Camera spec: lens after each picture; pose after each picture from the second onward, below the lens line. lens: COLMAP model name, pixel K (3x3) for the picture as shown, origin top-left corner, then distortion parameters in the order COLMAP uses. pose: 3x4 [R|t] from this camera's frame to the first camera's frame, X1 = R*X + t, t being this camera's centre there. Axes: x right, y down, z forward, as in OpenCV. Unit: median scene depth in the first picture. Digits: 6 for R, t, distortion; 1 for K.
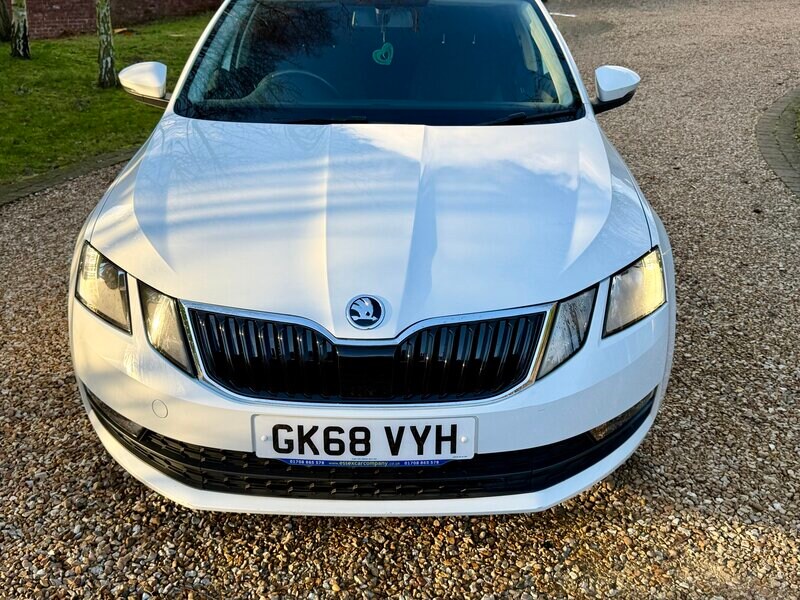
lens RADIAL K [[846.5, 0, 400.0], [0, 846.5, 300.0], [0, 0, 1]] dist [0.082092, -0.033574]
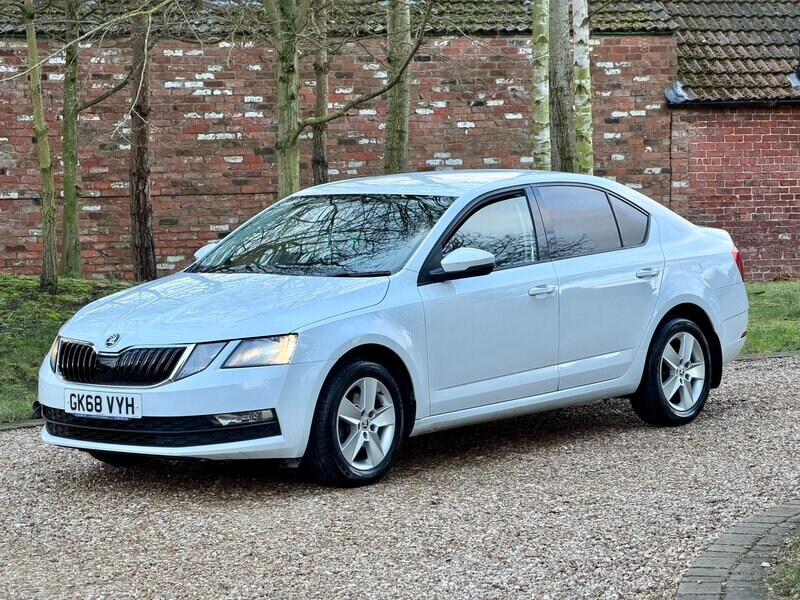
lens RADIAL K [[2385.6, 0, 400.0], [0, 2385.6, 300.0], [0, 0, 1]] dist [0.181218, 0.948714]
pose [[0.766039, 0.018736, -0.642521, 3.450693], [-0.213757, 0.950112, -0.227145, 0.892085], [0.606211, 0.311345, 0.731828, -2.317895]]
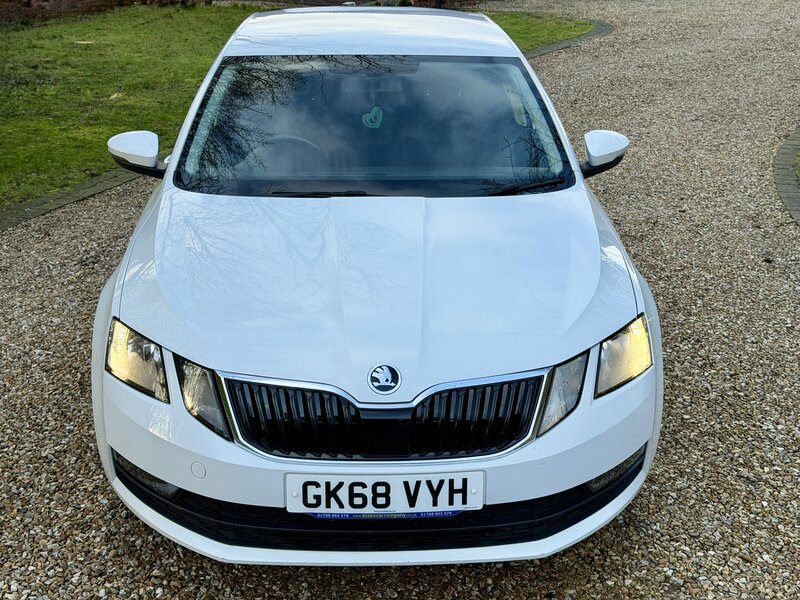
lens RADIAL K [[1105.3, 0, 400.0], [0, 1105.3, 300.0], [0, 0, 1]] dist [0.127465, 0.060719]
pose [[0.998867, -0.014636, 0.045285, -0.071581], [0.017056, 0.998422, -0.053505, -0.009500], [-0.044430, 0.054217, 0.997540, -0.399372]]
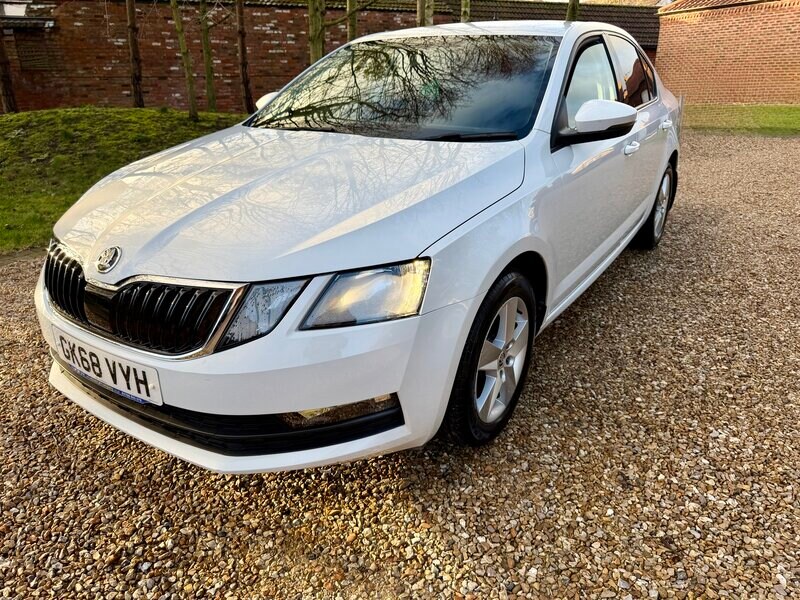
lens RADIAL K [[559.3, 0, 400.0], [0, 559.3, 300.0], [0, 0, 1]] dist [0.053574, -0.069477]
pose [[0.838622, 0.194256, -0.508898, 0.600750], [-0.191186, 0.979782, 0.058943, -0.046435], [0.510060, 0.047864, 0.858806, 0.442516]]
